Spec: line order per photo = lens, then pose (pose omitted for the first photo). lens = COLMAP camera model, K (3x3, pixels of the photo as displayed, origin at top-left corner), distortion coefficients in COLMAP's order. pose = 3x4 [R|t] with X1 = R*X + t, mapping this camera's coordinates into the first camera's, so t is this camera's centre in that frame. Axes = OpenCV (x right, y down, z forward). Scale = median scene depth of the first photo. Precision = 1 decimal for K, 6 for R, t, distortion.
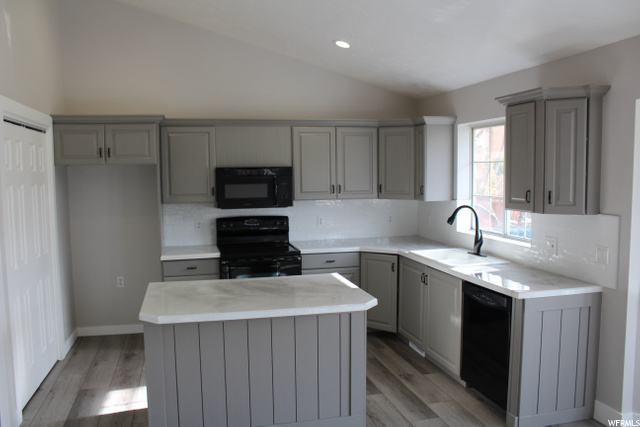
lens RADIAL K [[530.9, 0, 310.9], [0, 530.9, 216.7], [0, 0, 1]] dist [-0.171843, 0.139796]
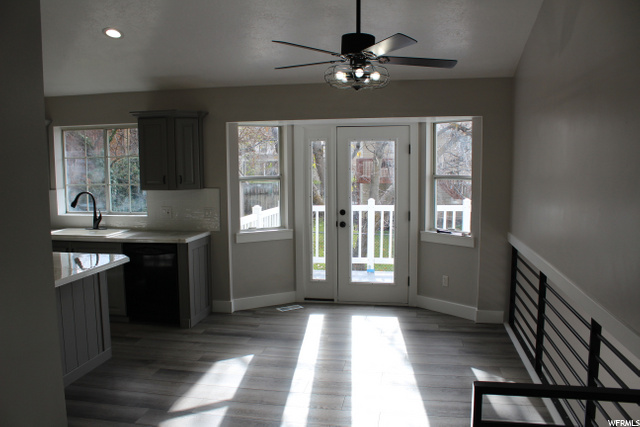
lens RADIAL K [[530.9, 0, 310.9], [0, 530.9, 216.7], [0, 0, 1]] dist [-0.171843, 0.139796]
pose [[0.415063, -0.084856, 0.905827, -0.596502], [0.082552, 0.995046, 0.055387, 0.014110], [-0.906040, 0.051788, 0.420012, -0.021544]]
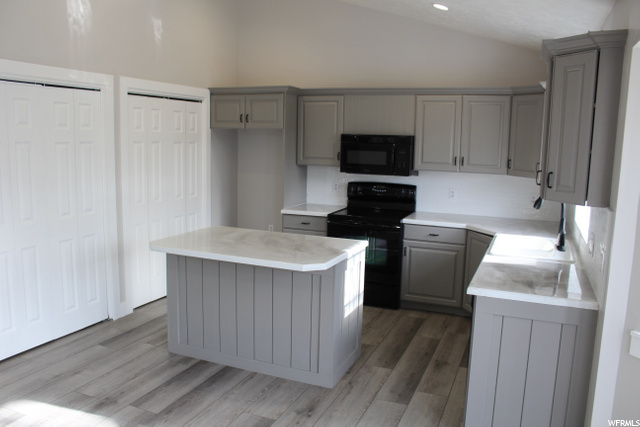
lens RADIAL K [[530.9, 0, 310.9], [0, 530.9, 216.7], [0, 0, 1]] dist [-0.171843, 0.139796]
pose [[0.799679, 0.115310, -0.589252, 0.431167], [-0.081109, 0.993136, 0.084271, -0.011944], [0.594924, -0.019596, 0.803543, 0.097699]]
